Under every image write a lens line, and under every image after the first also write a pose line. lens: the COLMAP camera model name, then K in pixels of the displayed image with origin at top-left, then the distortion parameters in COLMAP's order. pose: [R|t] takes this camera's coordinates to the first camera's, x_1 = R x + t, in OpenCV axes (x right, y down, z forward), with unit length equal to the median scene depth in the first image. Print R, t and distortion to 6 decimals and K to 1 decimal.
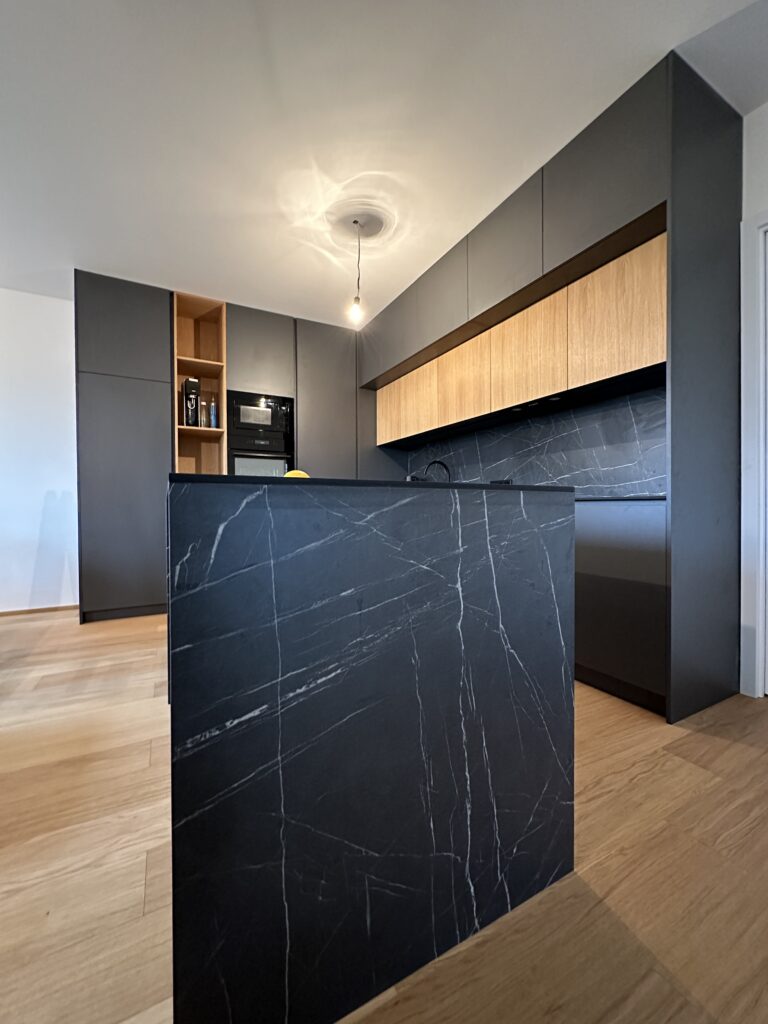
lens RADIAL K [[409.0, 0, 383.7], [0, 409.0, 512.2], [0, 0, 1]] dist [-0.000518, -0.000025]
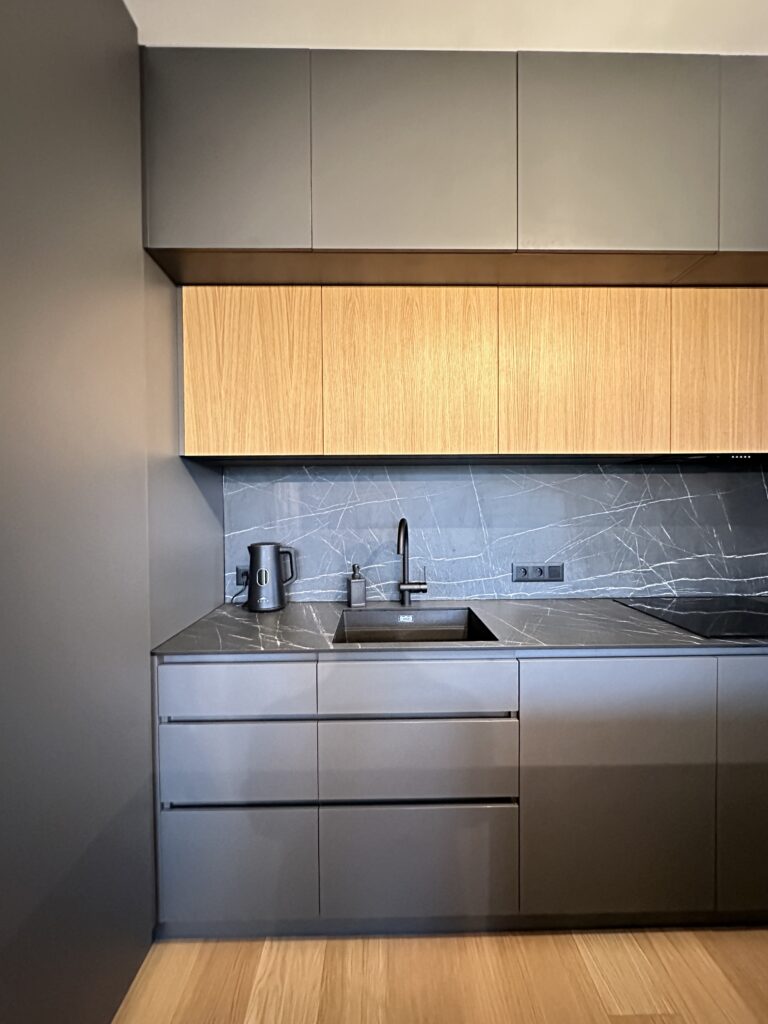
lens RADIAL K [[409.0, 0, 383.4], [0, 409.0, 511.4], [0, 0, 1]] dist [-0.000518, -0.000025]
pose [[0.460696, -0.013721, 0.887452, -0.344565], [0.015531, 0.999852, 0.007397, -0.175007], [-0.887422, 0.010375, 0.460841, 1.047331]]
